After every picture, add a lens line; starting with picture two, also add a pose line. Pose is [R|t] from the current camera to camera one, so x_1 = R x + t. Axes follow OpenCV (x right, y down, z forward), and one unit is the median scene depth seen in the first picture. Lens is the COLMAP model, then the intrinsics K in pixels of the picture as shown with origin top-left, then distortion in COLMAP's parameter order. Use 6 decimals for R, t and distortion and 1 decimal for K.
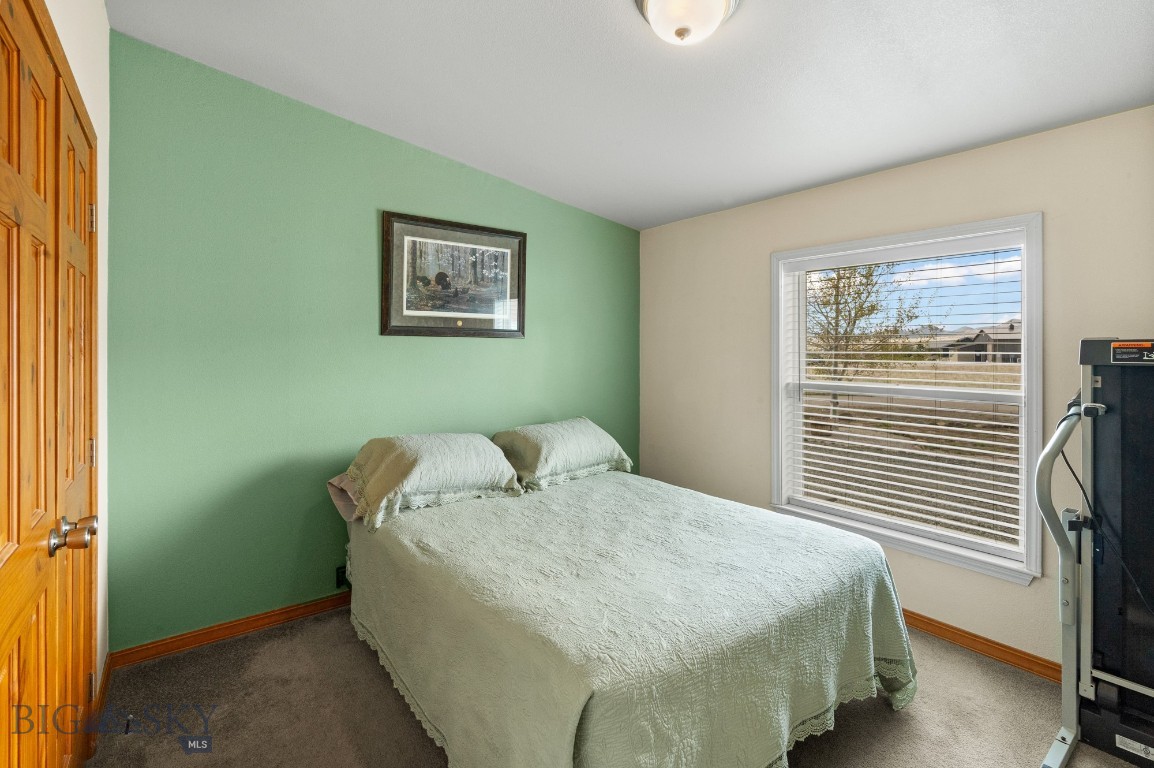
lens RADIAL K [[533.7, 0, 580.2], [0, 533.7, 342.8], [0, 0, 1]] dist [-0.010506, 0.000356]
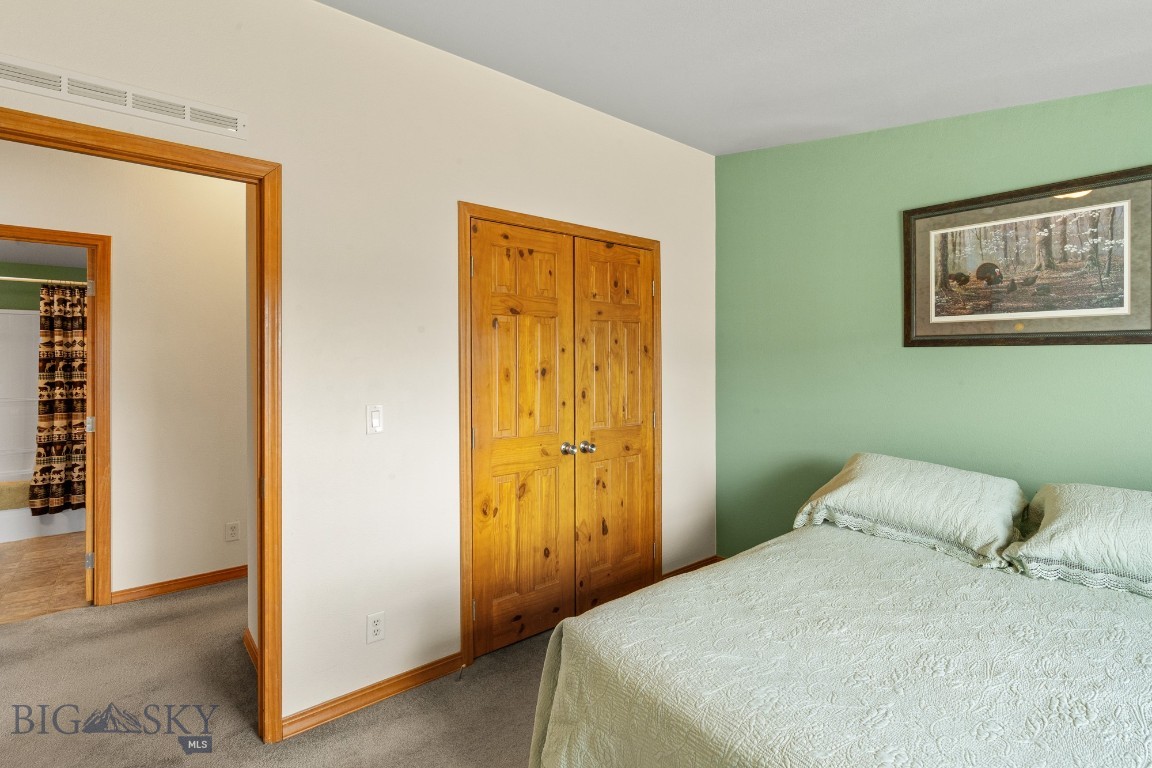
lens RADIAL K [[556.3, 0, 572.6], [0, 556.3, 360.2], [0, 0, 1]] dist [-0.000637, 0.000135]
pose [[0.041597, -0.000169, -0.999134, 0.531312], [0.012018, 0.999928, 0.000332, 0.001336], [0.999062, -0.012022, 0.041596, 0.367210]]
